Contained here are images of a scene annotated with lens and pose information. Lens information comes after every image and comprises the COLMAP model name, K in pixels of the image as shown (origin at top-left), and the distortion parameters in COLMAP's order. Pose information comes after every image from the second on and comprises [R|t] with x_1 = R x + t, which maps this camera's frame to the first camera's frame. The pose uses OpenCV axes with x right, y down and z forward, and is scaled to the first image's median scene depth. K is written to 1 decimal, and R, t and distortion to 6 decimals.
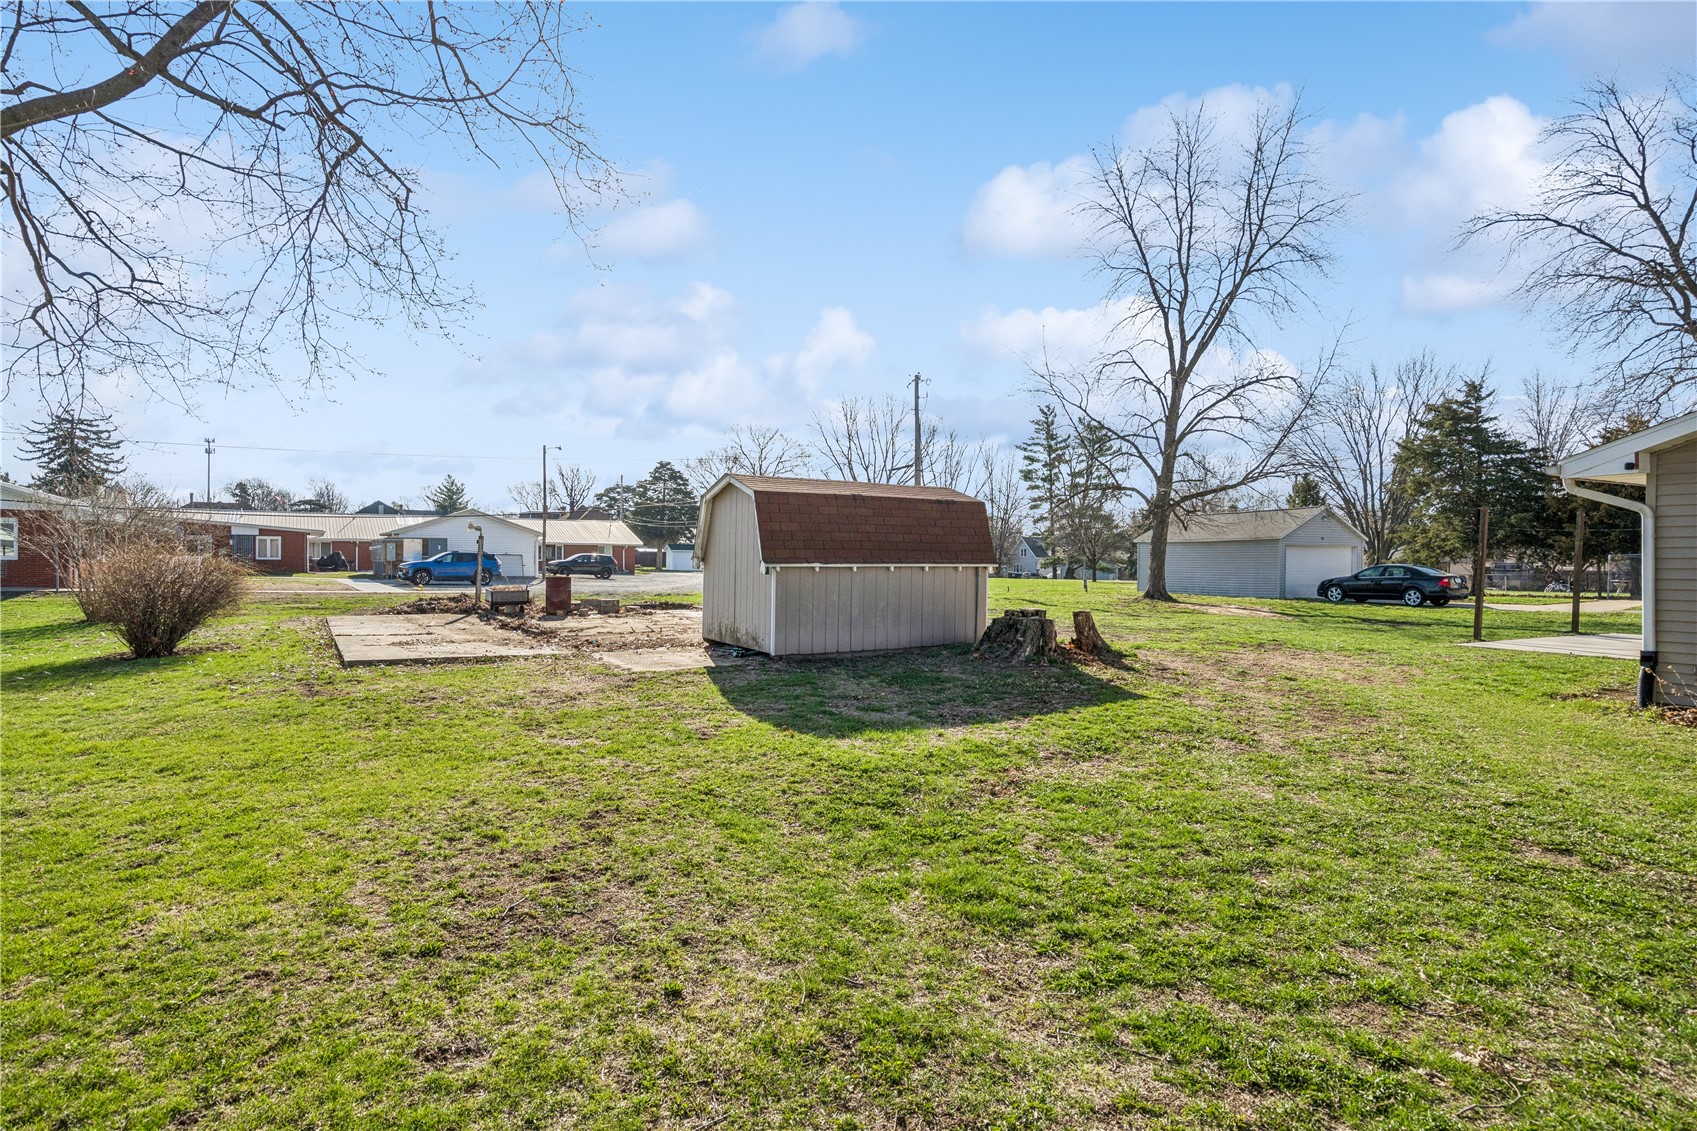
lens RADIAL K [[899.4, 0, 848.9], [0, 899.4, 565.0], [0, 0, 1]] dist [-0.000970, 0.000194]
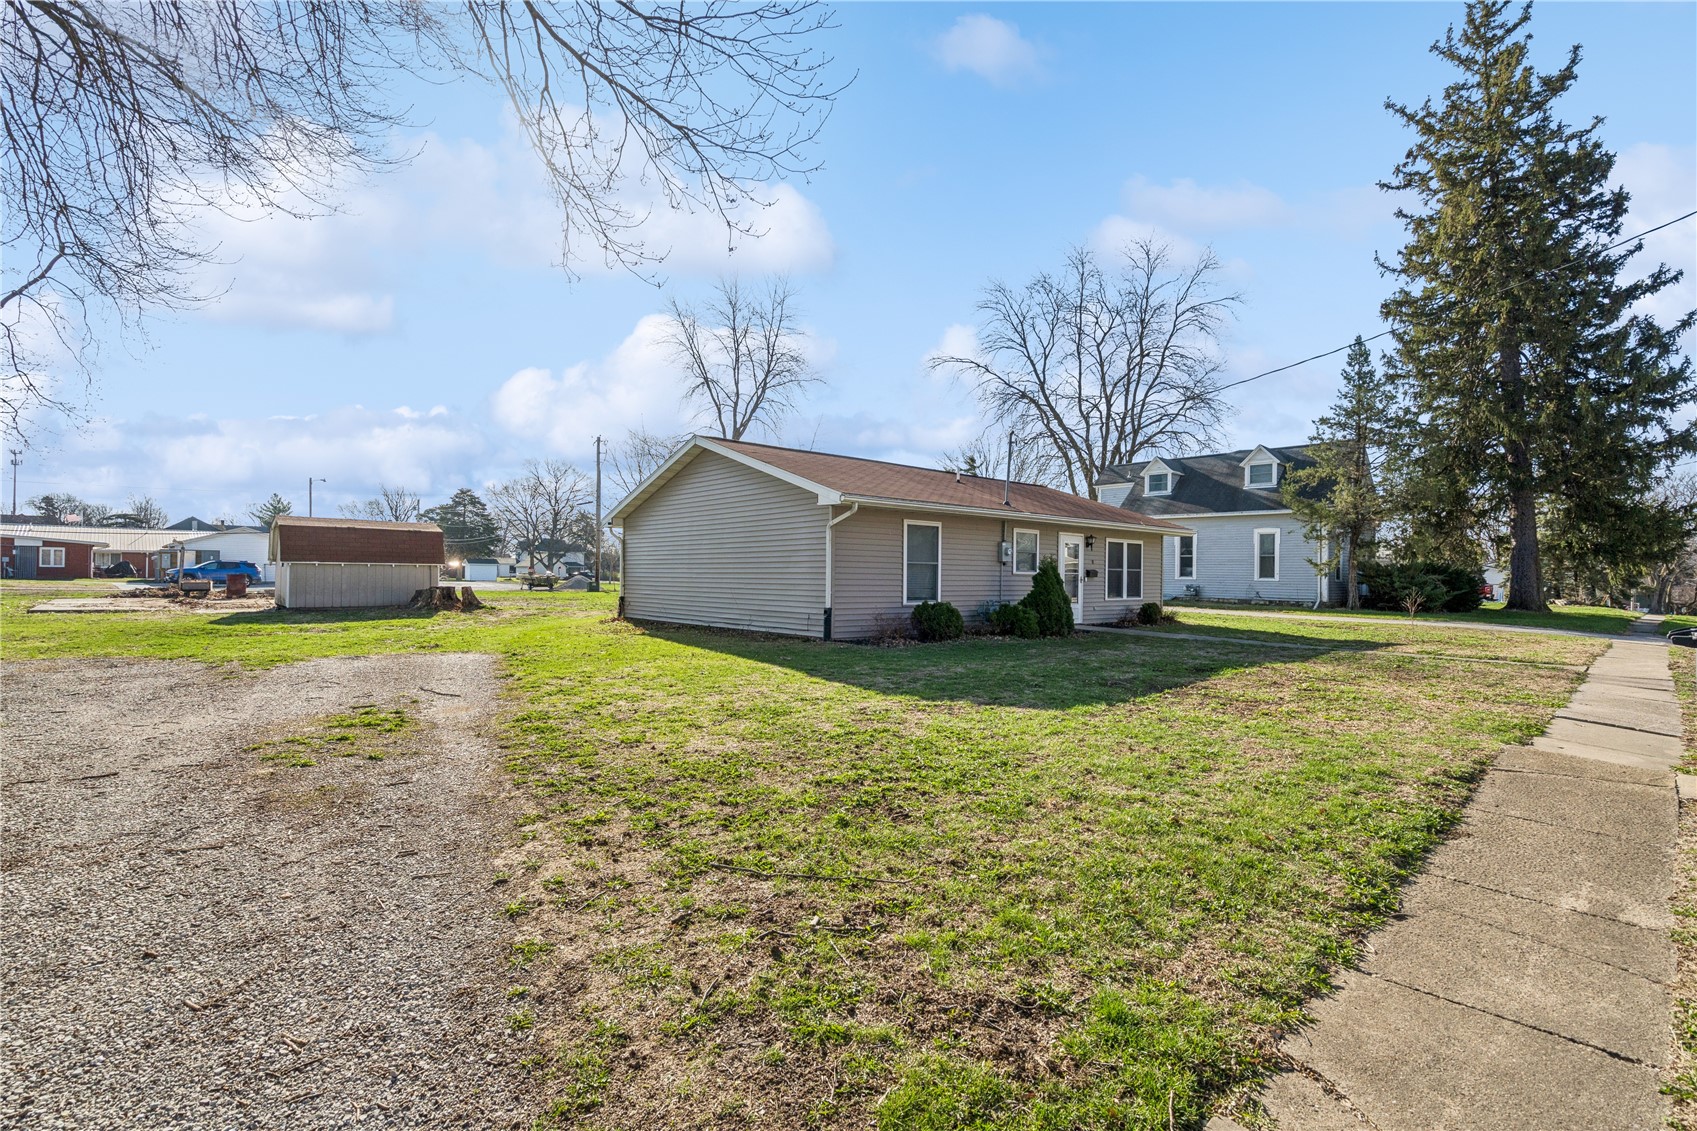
lens RADIAL K [[775.0, 0, 851.4], [0, 775.0, 572.3], [0, 0, 1]] dist [-0.006584, 0.002617]
pose [[0.979064, 0.004753, 0.203498, 0.168024], [-0.002793, 0.999947, -0.009918, 0.007458], [-0.203534, 0.009142, 0.979025, -0.199078]]
